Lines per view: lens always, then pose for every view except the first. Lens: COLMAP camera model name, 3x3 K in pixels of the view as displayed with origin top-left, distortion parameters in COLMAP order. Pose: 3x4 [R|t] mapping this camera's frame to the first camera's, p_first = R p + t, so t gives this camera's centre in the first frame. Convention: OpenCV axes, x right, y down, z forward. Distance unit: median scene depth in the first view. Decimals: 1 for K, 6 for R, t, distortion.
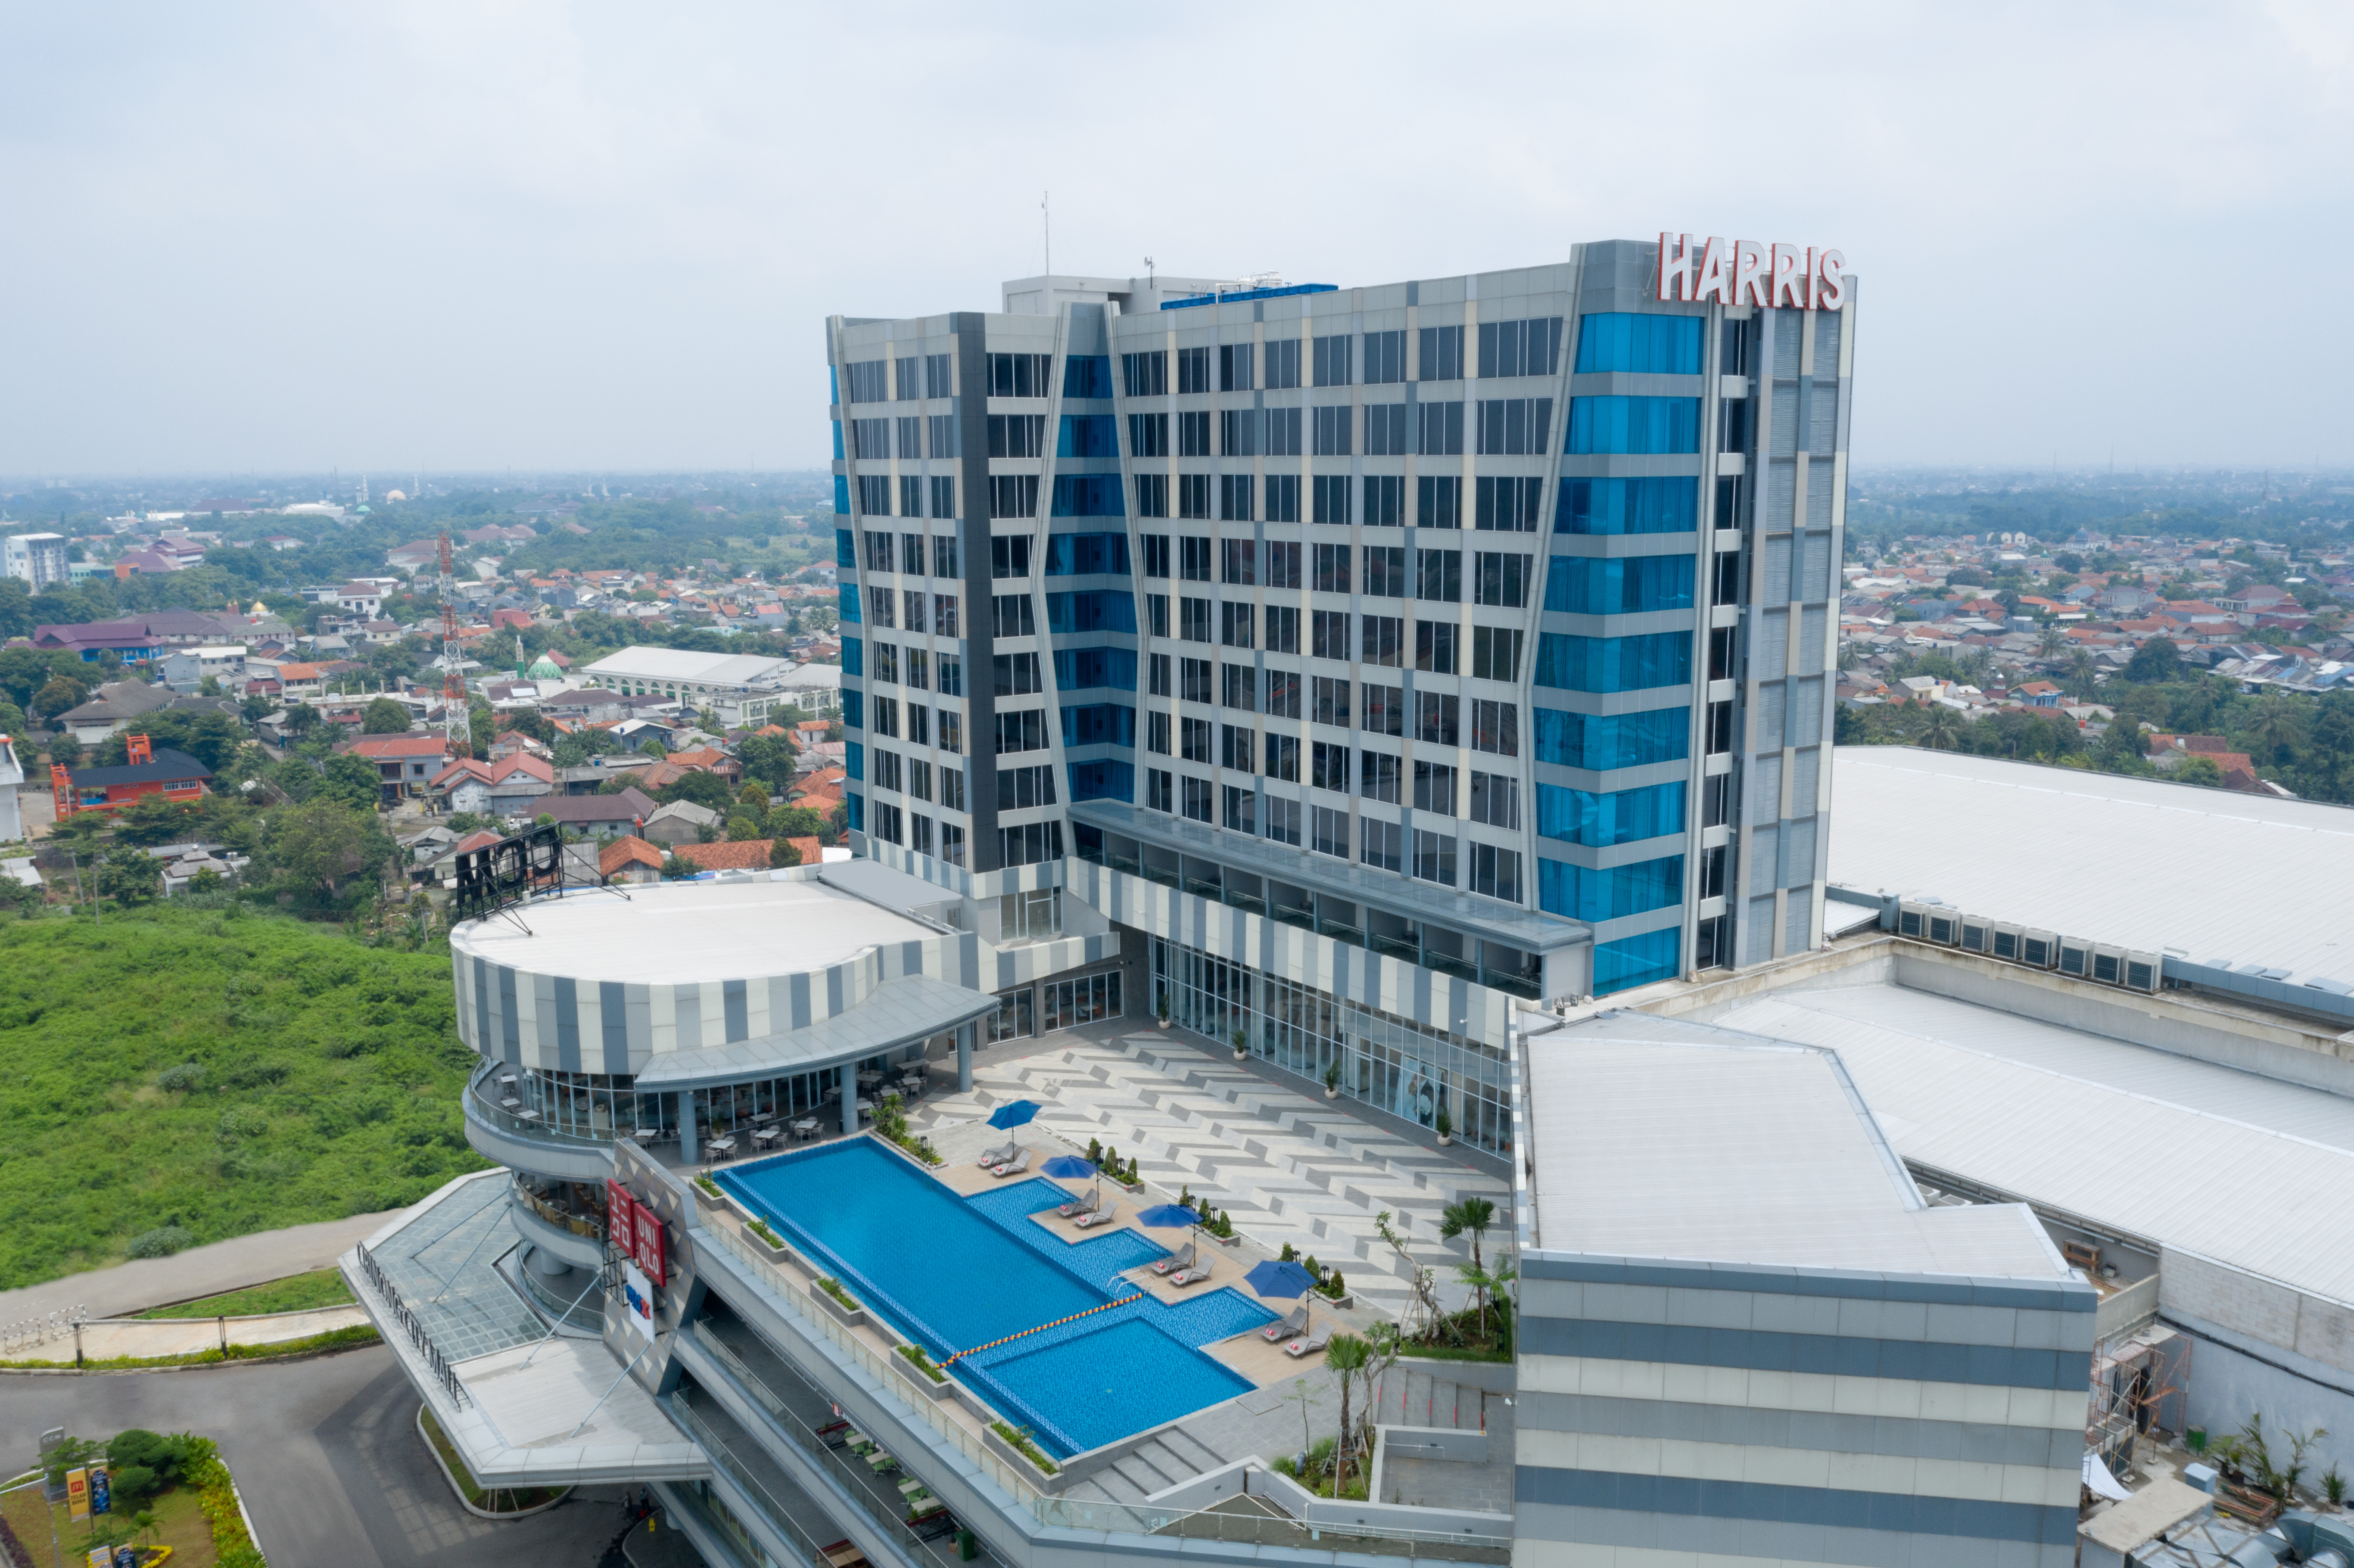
lens RADIAL K [[1887.2, 0, 1104.2], [0, 1887.2, 793.8], [0, 0, 1]] dist [-0.020026, 0.012132]
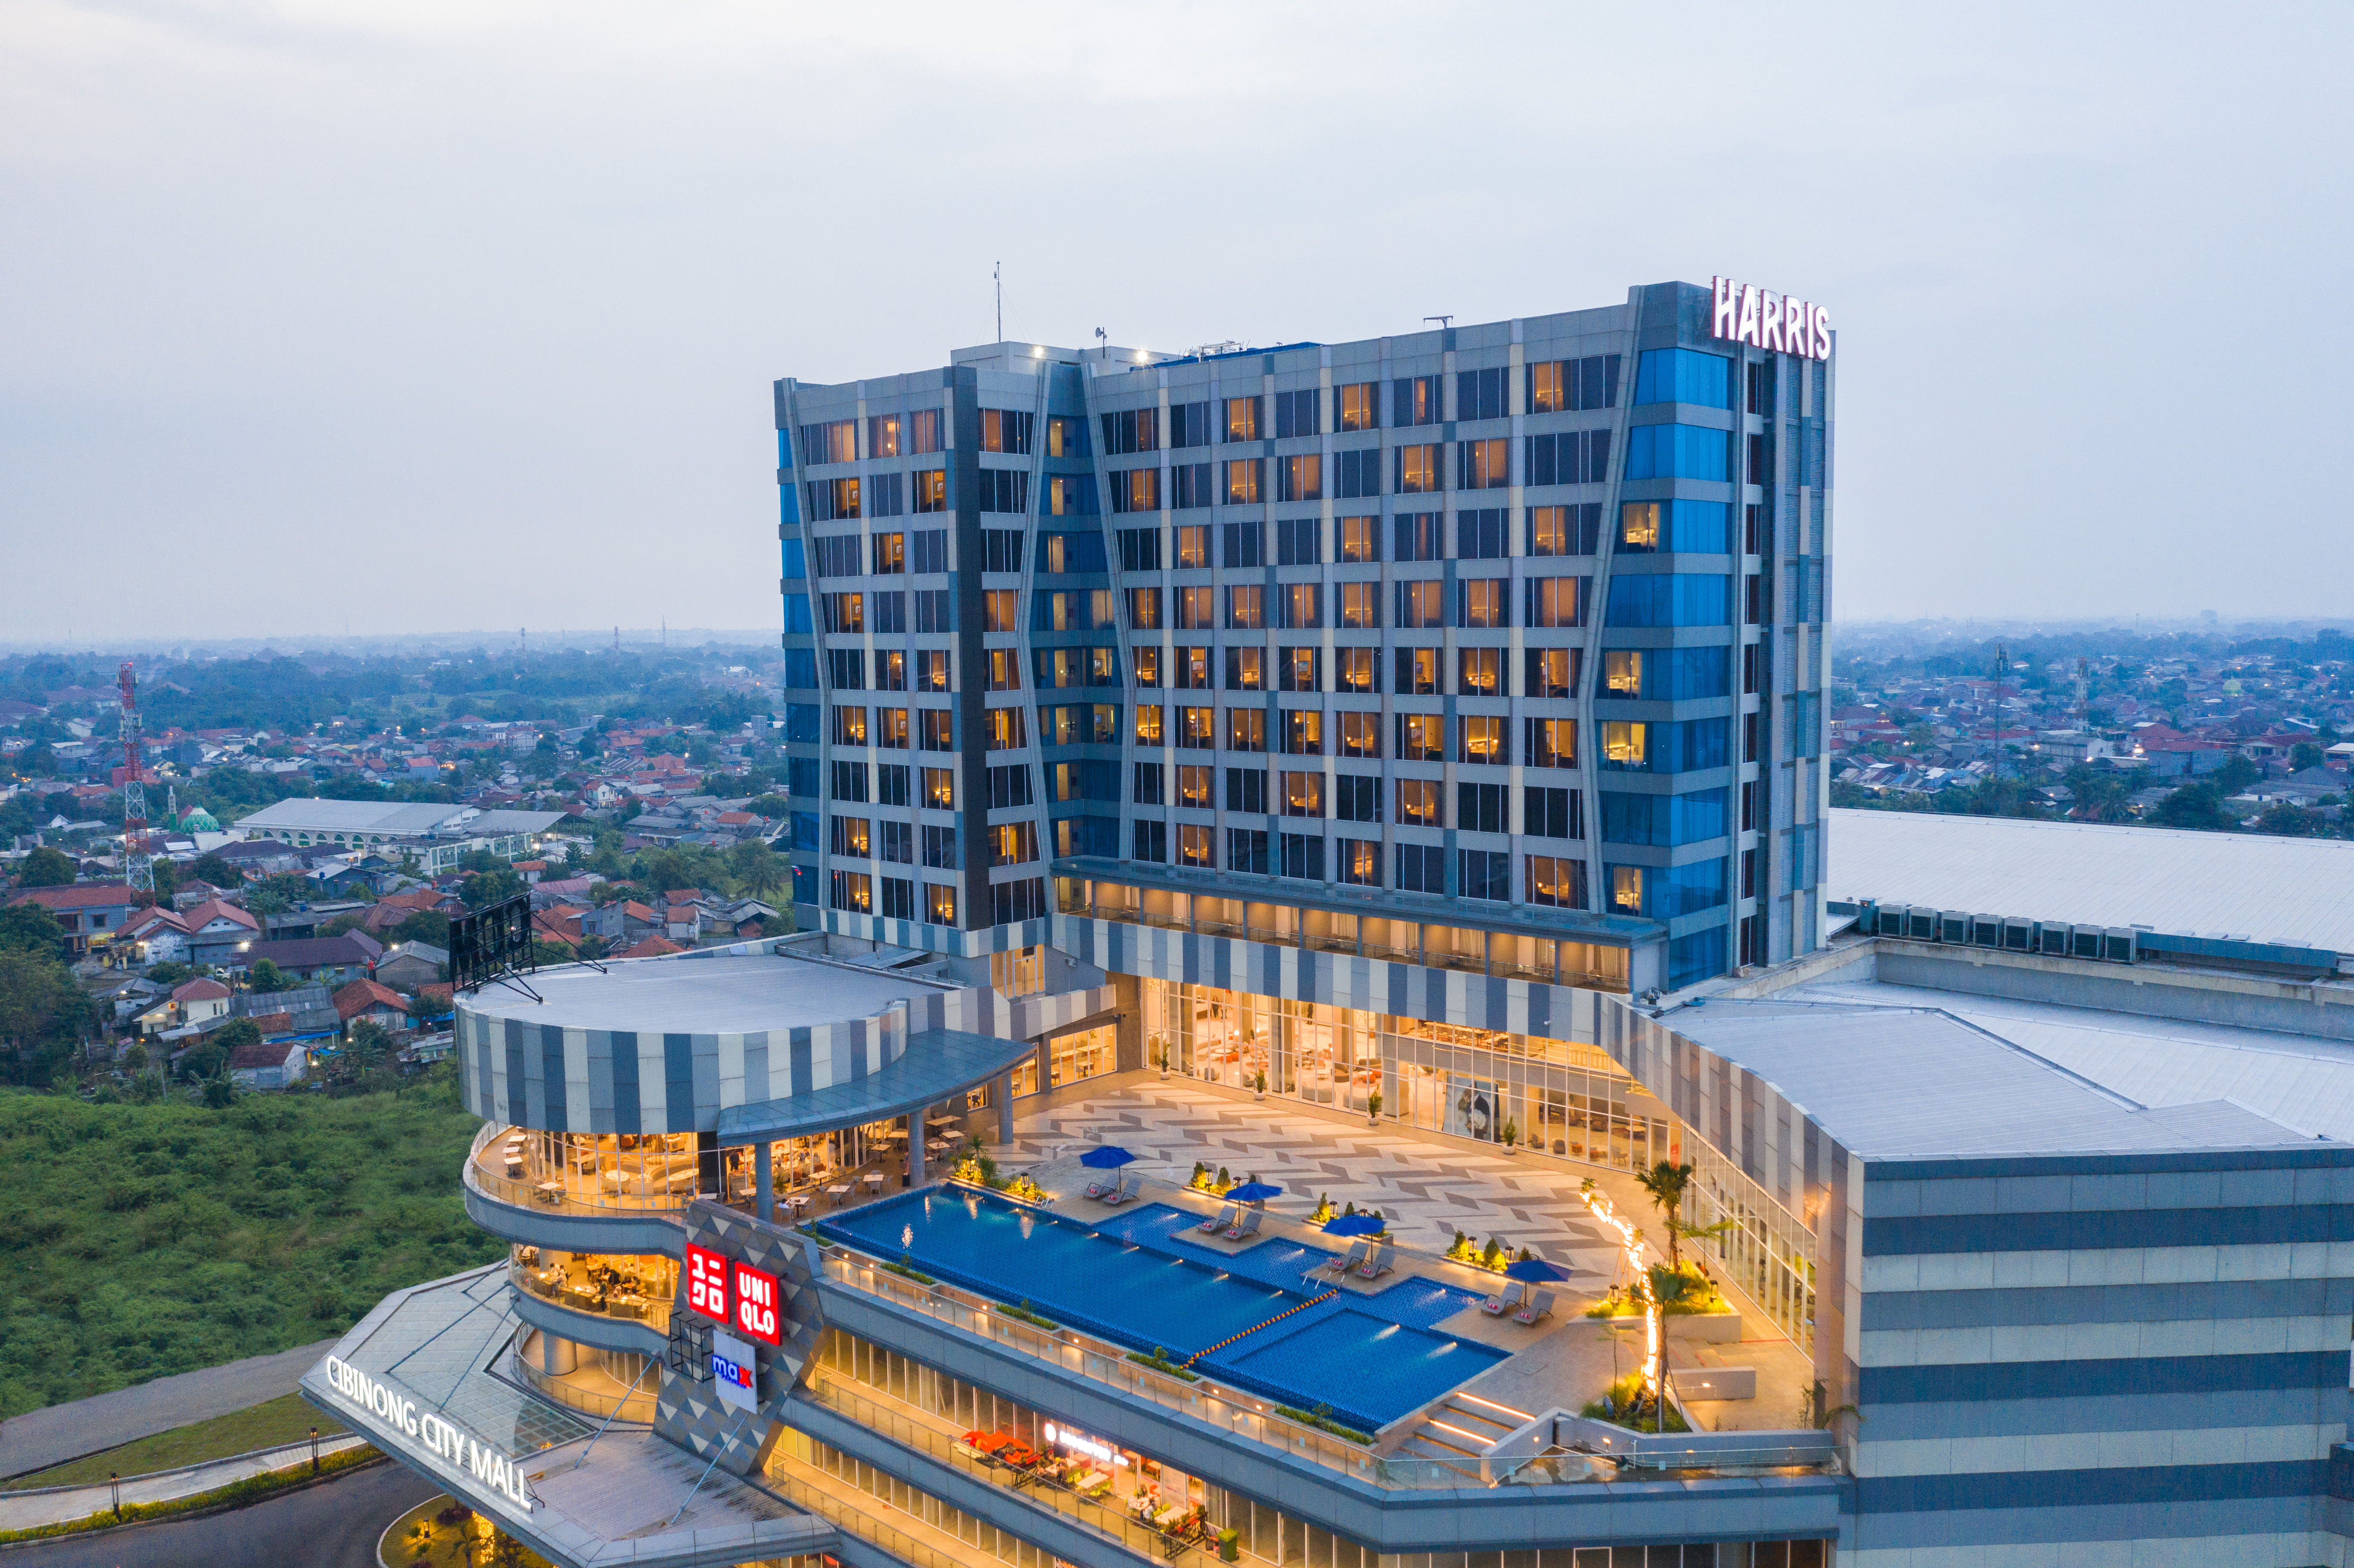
lens RADIAL K [[1887.2, 0, 1104.9], [0, 1887.2, 798.3], [0, 0, 1]] dist [-0.020026, 0.012132]
pose [[0.977684, -0.022995, 0.208818, -0.206503], [0.040609, 0.995930, -0.080462, 0.056282], [-0.206118, 0.087146, 0.974639, 0.022894]]
